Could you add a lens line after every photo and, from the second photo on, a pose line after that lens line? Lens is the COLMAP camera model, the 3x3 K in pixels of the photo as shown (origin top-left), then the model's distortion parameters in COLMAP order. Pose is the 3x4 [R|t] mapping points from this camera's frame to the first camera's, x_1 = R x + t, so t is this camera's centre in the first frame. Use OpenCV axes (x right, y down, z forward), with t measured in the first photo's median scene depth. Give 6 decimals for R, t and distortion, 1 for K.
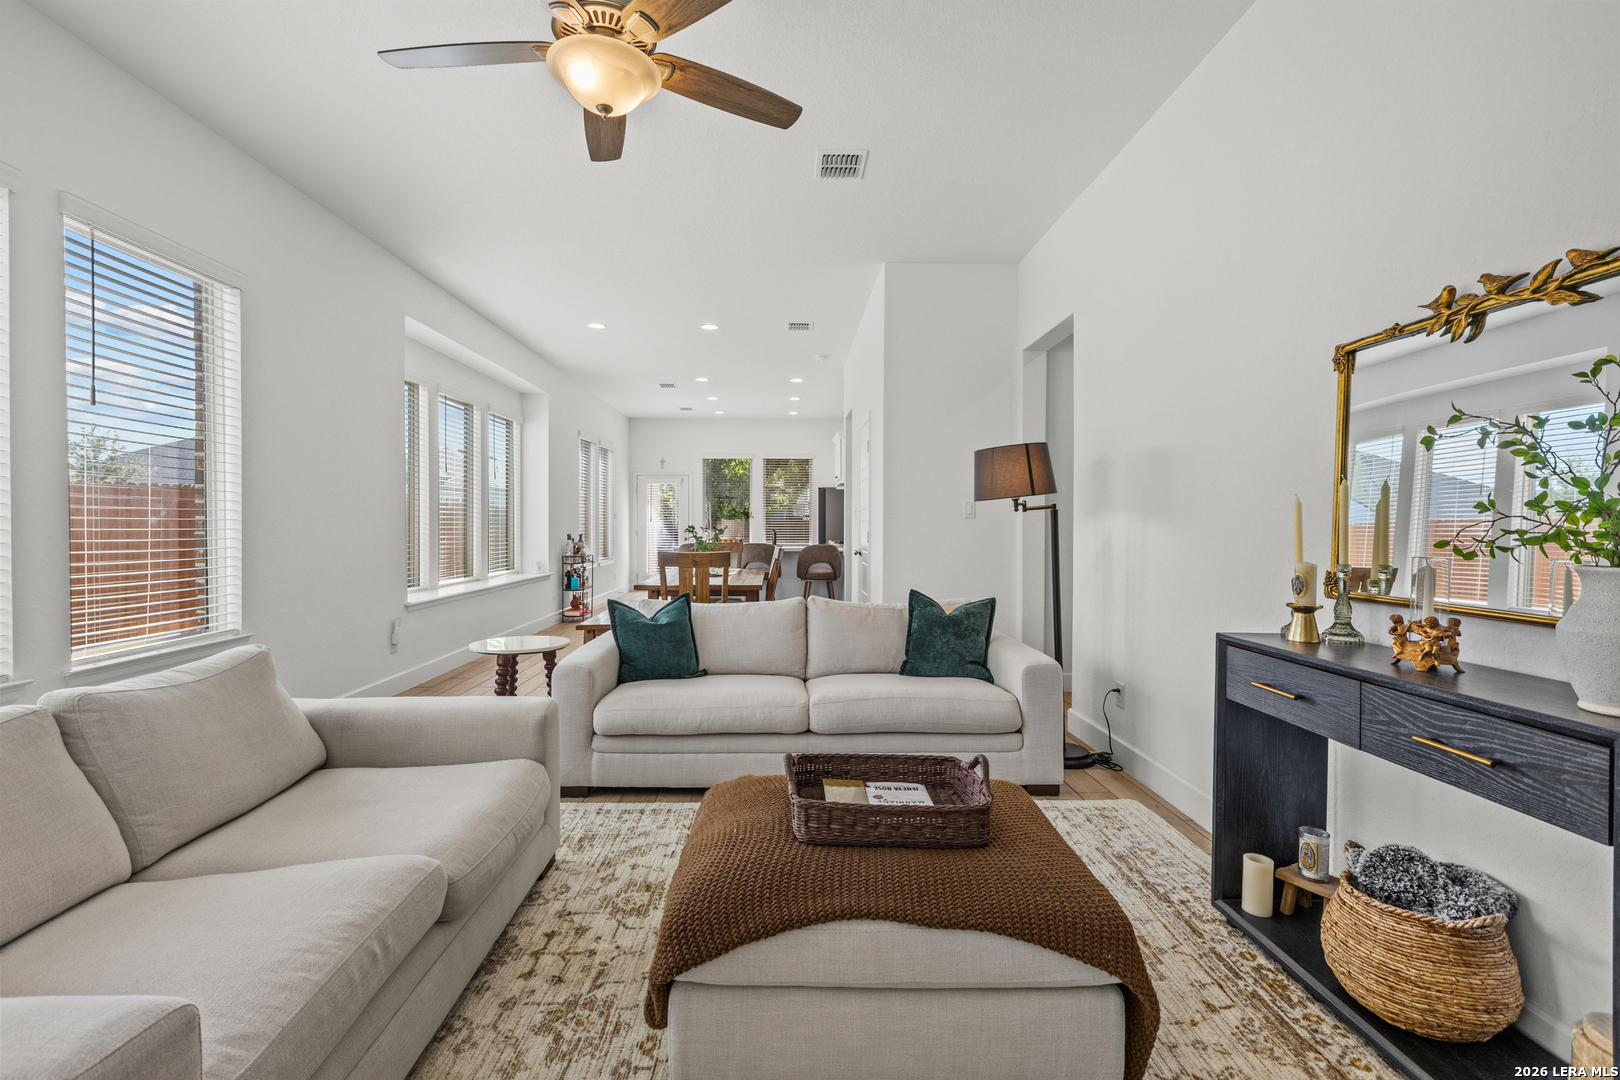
lens RADIAL K [[732.8, 0, 801.4], [0, 732.8, 537.6], [0, 0, 1]] dist [0.001233, 0.000237]
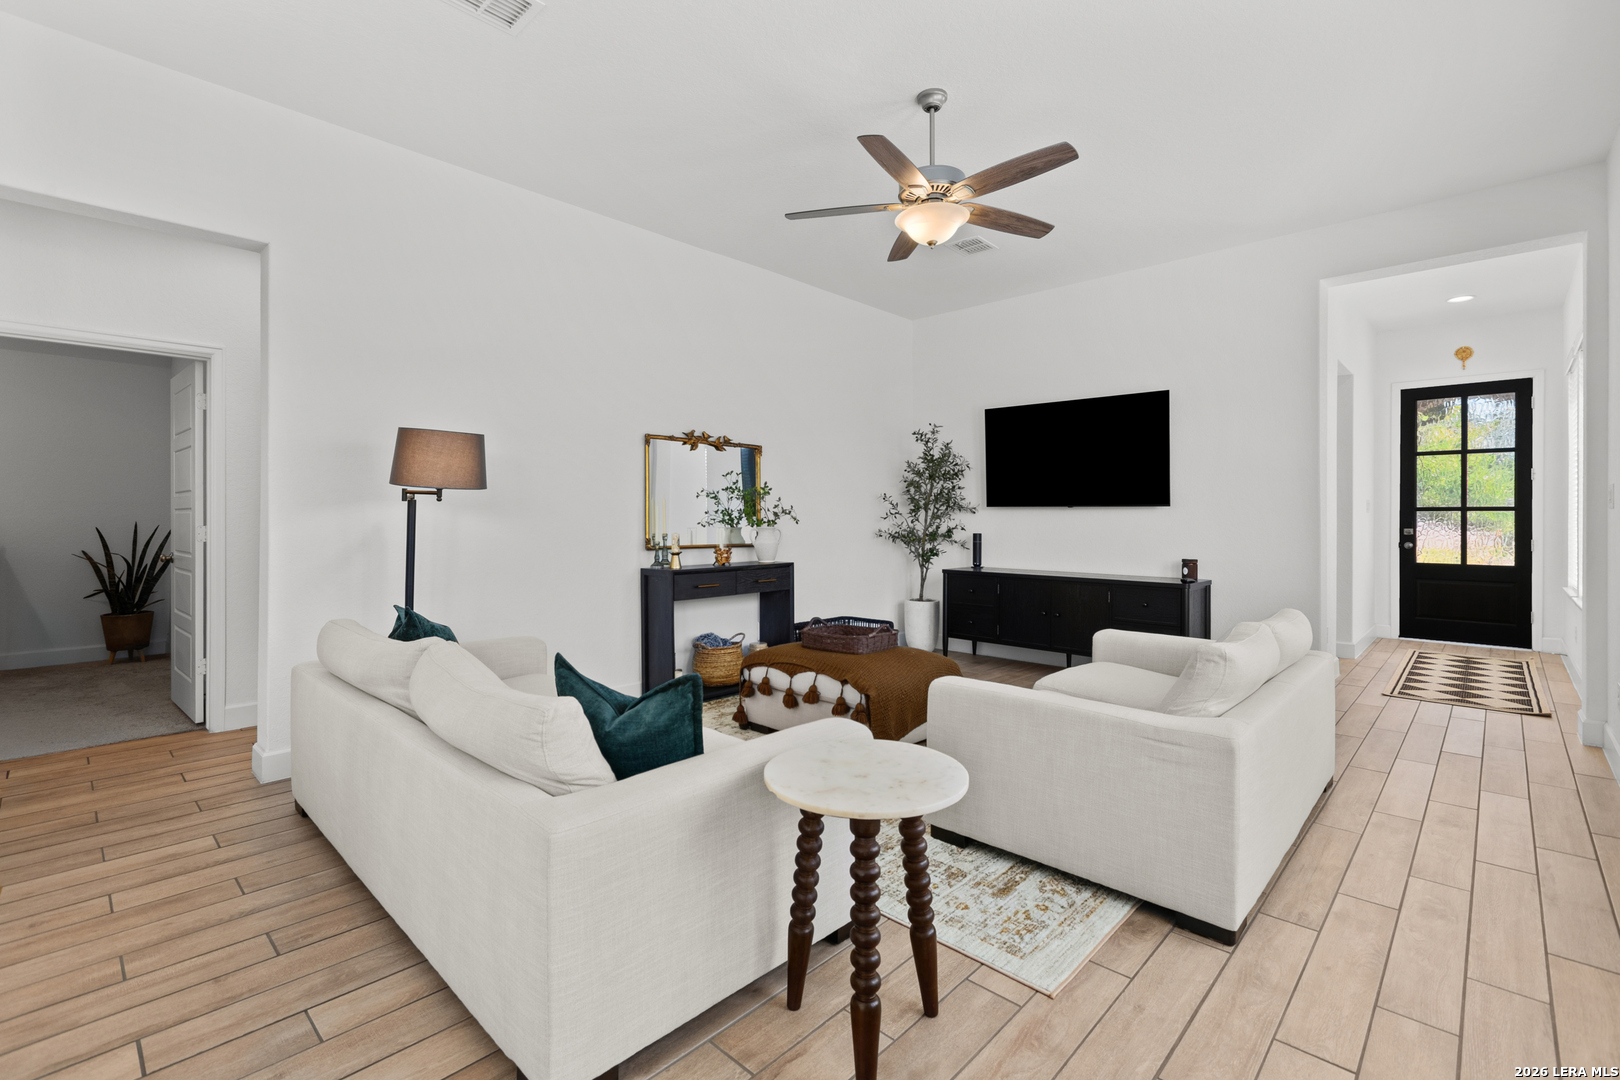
lens RADIAL K [[732.8, 0, 798.3], [0, 732.8, 513.2], [0, 0, 1]] dist [0.001233, 0.000237]
pose [[-0.697938, 0.002427, 0.716154, -0.784297], [0.008210, 0.999956, 0.004612, -0.024325], [-0.716111, 0.009099, -0.697927, 1.530863]]
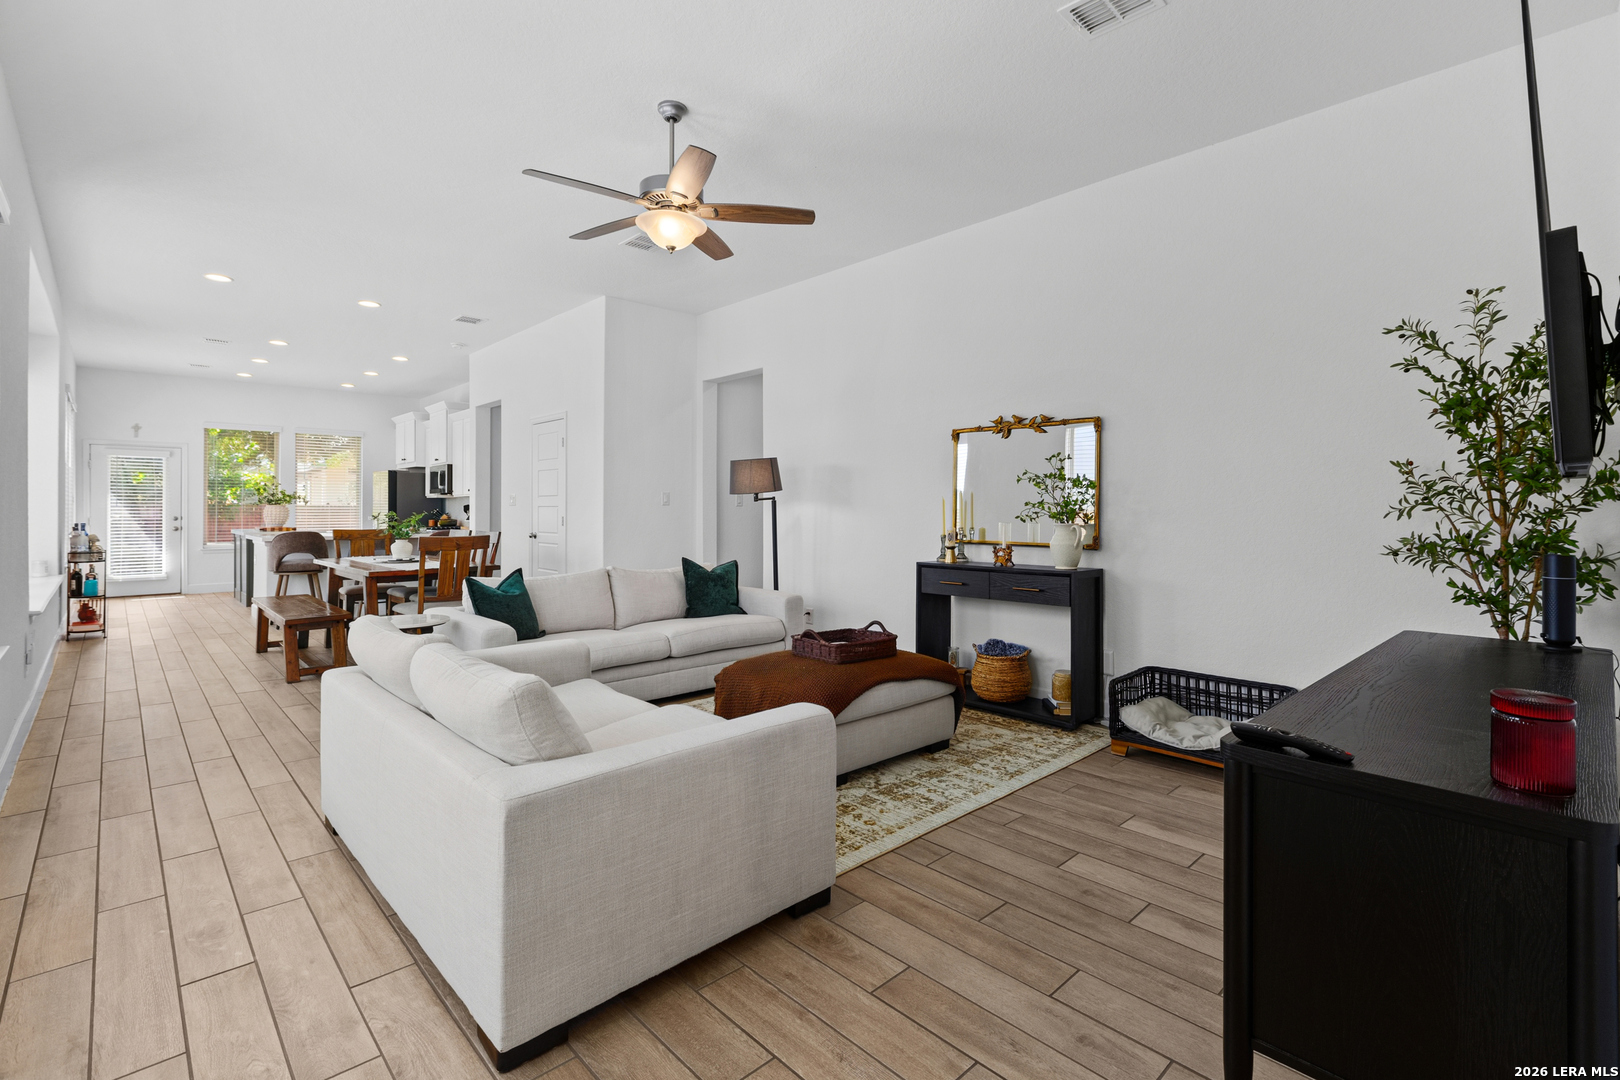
lens RADIAL K [[732.8, 0, 832.7], [0, 732.8, 542.4], [0, 0, 1]] dist [0.001233, 0.000237]
pose [[0.737408, -0.035793, 0.674499, -0.724449], [0.014085, 0.999193, 0.037625, -0.007735], [-0.675301, -0.018244, 0.737316, -0.271232]]
